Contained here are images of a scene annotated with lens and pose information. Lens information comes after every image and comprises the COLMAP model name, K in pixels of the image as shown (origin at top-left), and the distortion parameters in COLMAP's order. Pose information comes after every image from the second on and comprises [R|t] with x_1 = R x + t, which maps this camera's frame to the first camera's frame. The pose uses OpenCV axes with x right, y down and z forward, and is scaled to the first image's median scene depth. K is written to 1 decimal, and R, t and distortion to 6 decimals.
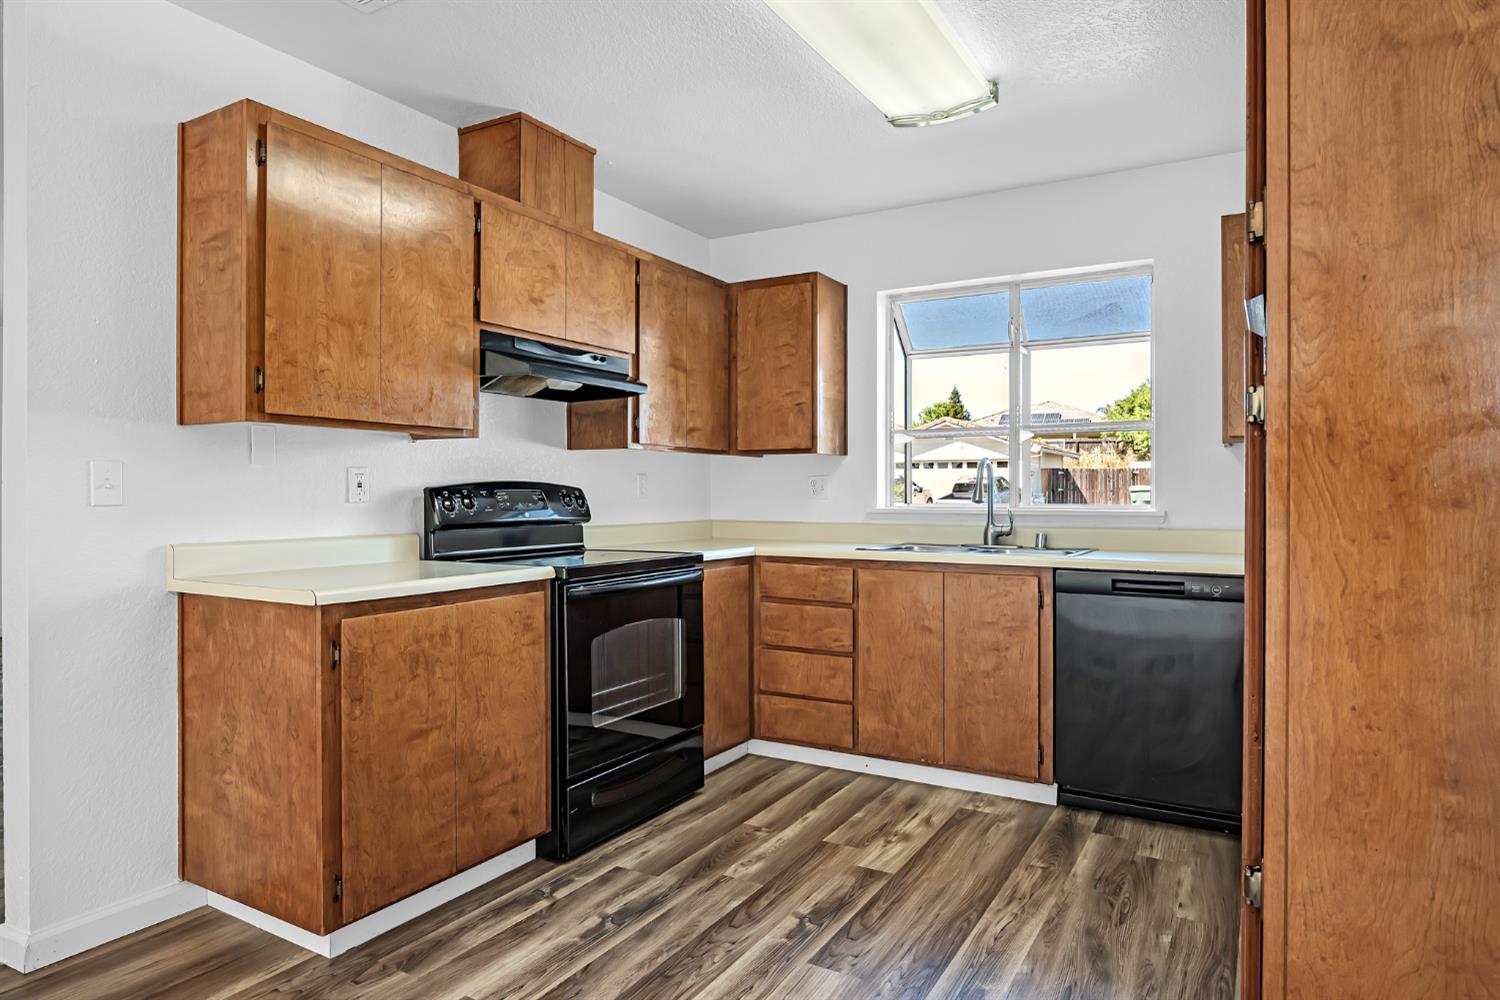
lens RADIAL K [[895.2, 0, 748.1], [0, 895.2, 497.5], [0, 0, 1]] dist [-0.012154, 0.002219]
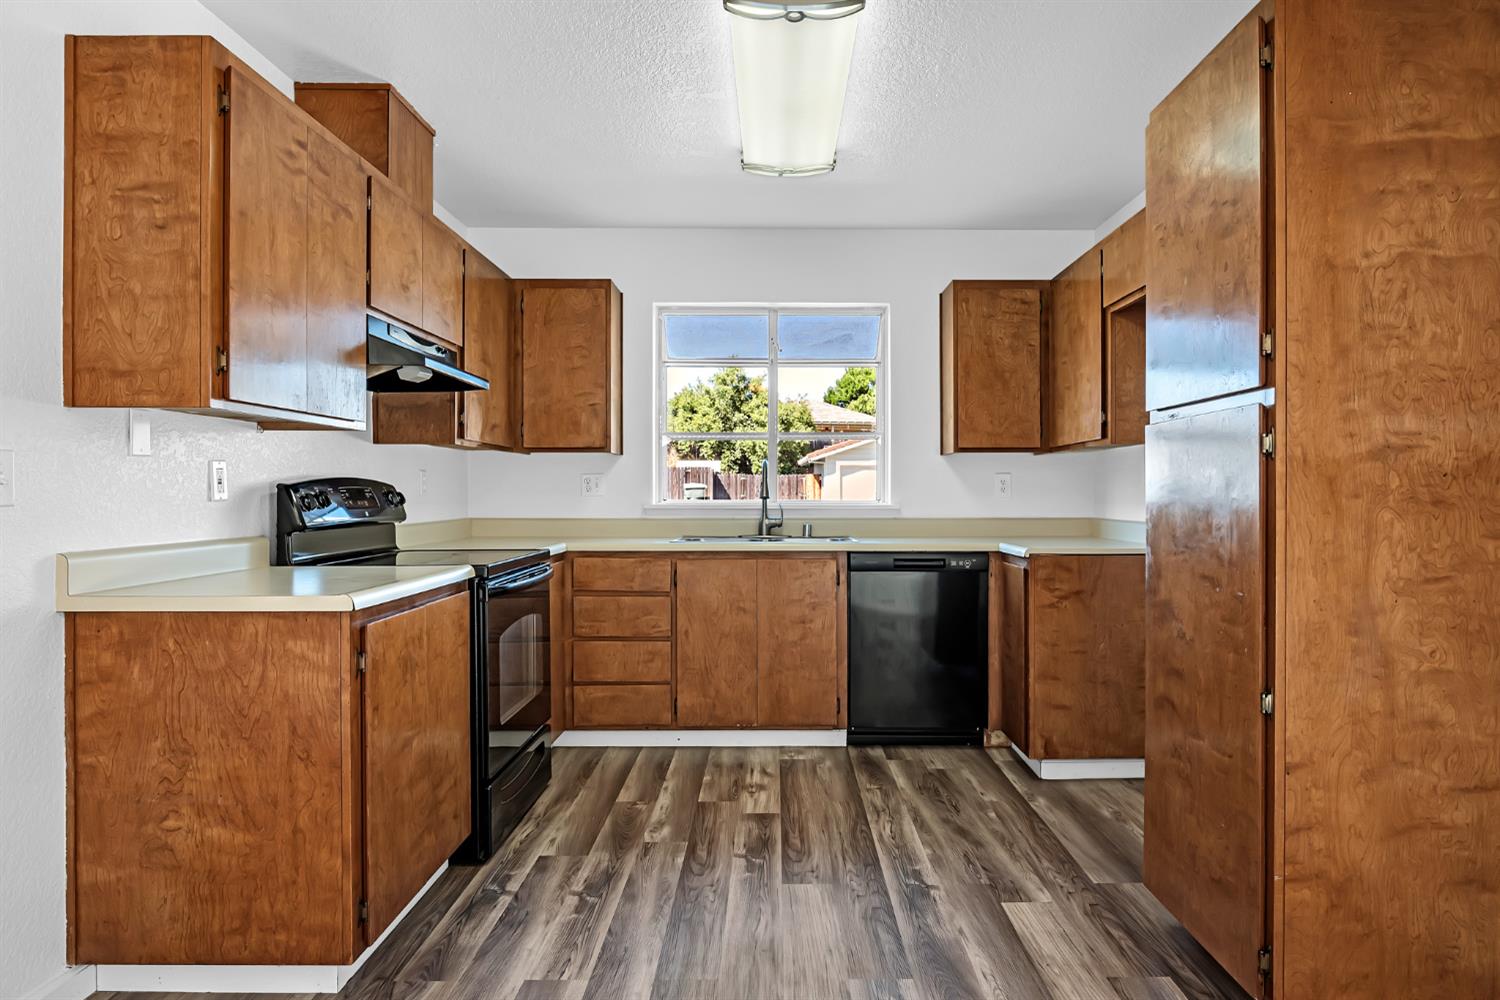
lens RADIAL K [[943.4, 0, 751.8], [0, 943.4, 497.8], [0, 0, 1]] dist [-0.007197, -0.001243]
pose [[0.859543, -0.003721, 0.511050, -0.542005], [0.002052, 0.999991, 0.003830, -0.000283], [-0.511059, -0.002243, 0.859543, -0.055067]]
